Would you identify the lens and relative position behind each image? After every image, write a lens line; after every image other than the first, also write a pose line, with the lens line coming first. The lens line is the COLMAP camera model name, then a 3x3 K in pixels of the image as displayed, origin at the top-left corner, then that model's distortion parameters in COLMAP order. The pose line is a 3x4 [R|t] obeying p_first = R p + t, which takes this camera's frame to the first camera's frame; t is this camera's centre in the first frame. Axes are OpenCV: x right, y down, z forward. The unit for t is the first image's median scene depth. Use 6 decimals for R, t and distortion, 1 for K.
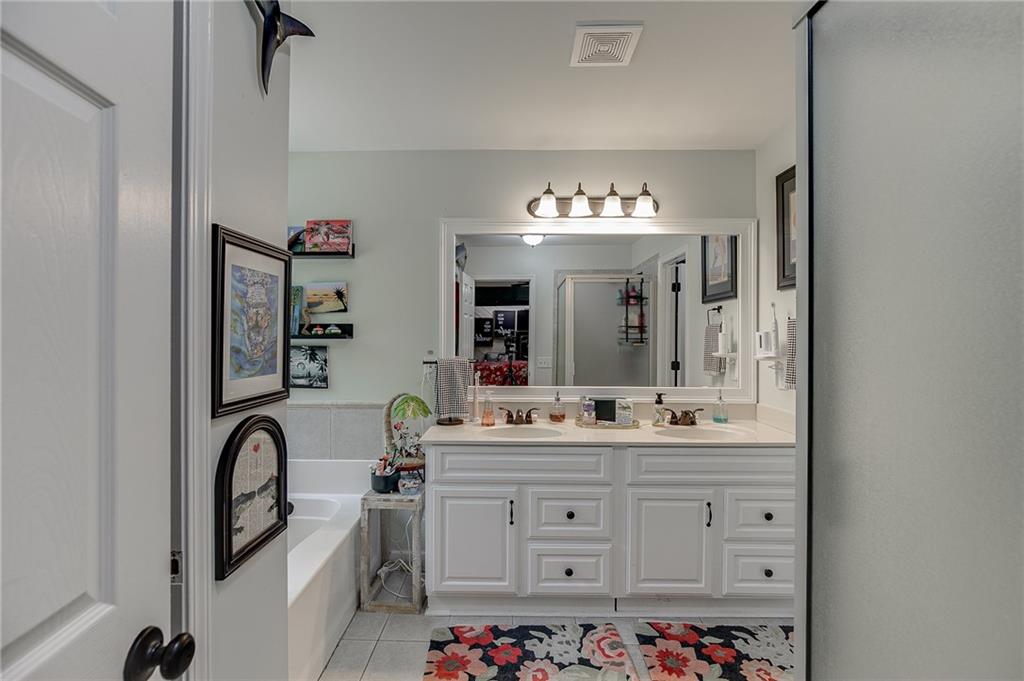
lens RADIAL K [[461.5, 0, 509.2], [0, 461.5, 339.5], [0, 0, 1]] dist [-0.002718, -0.000232]
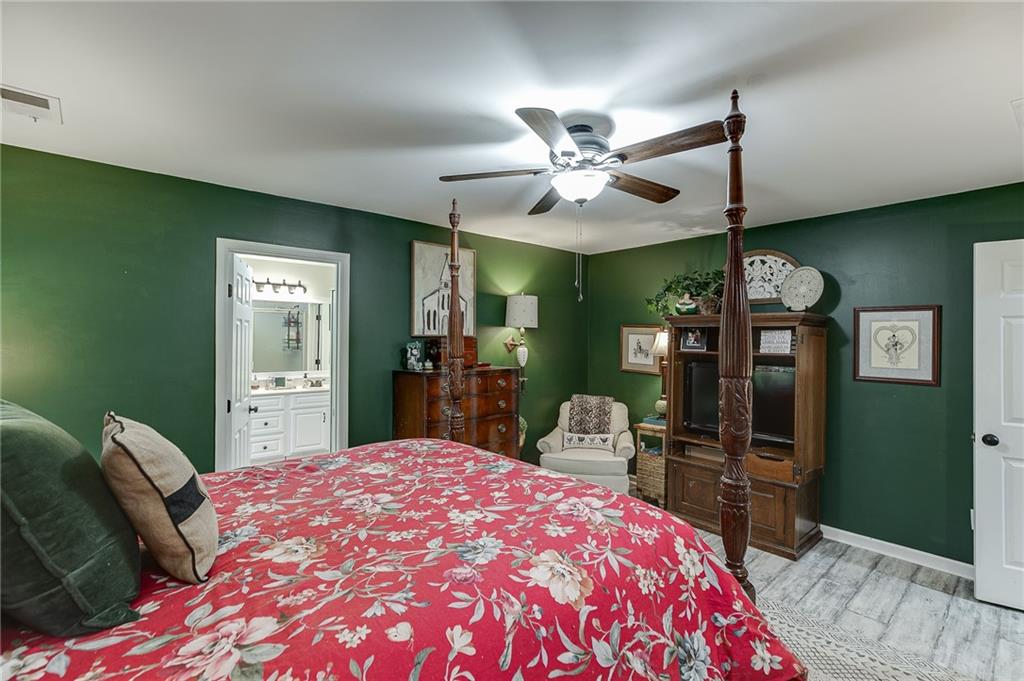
lens RADIAL K [[461.5, 0, 511.6], [0, 461.5, 337.8], [0, 0, 1]] dist [-0.002718, -0.000232]
pose [[0.757240, 0.005406, 0.653115, -0.396368], [-0.005140, 0.999984, -0.002318, -0.060361], [-0.653117, -0.001602, 0.757255, -1.399212]]
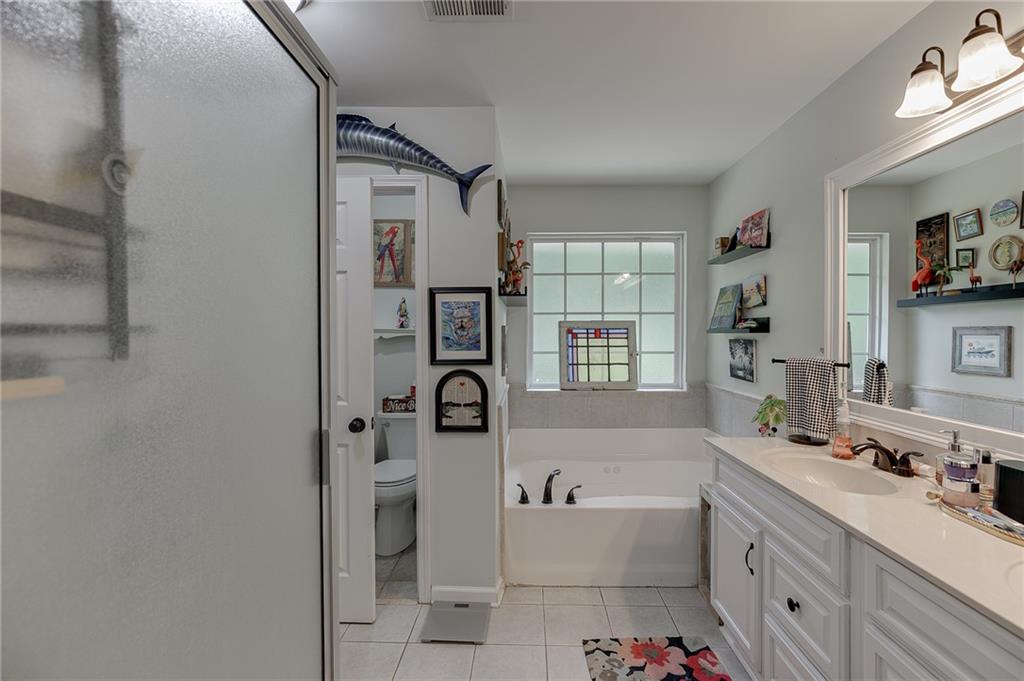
lens RADIAL K [[461.5, 0, 515.2], [0, 461.5, 336.9], [0, 0, 1]] dist [-0.002718, -0.000232]
pose [[-0.002361, 0.007967, -0.999965, 0.653673], [-0.001056, 0.999968, 0.007970, -0.000713], [0.999997, 0.001075, -0.002352, 0.513989]]
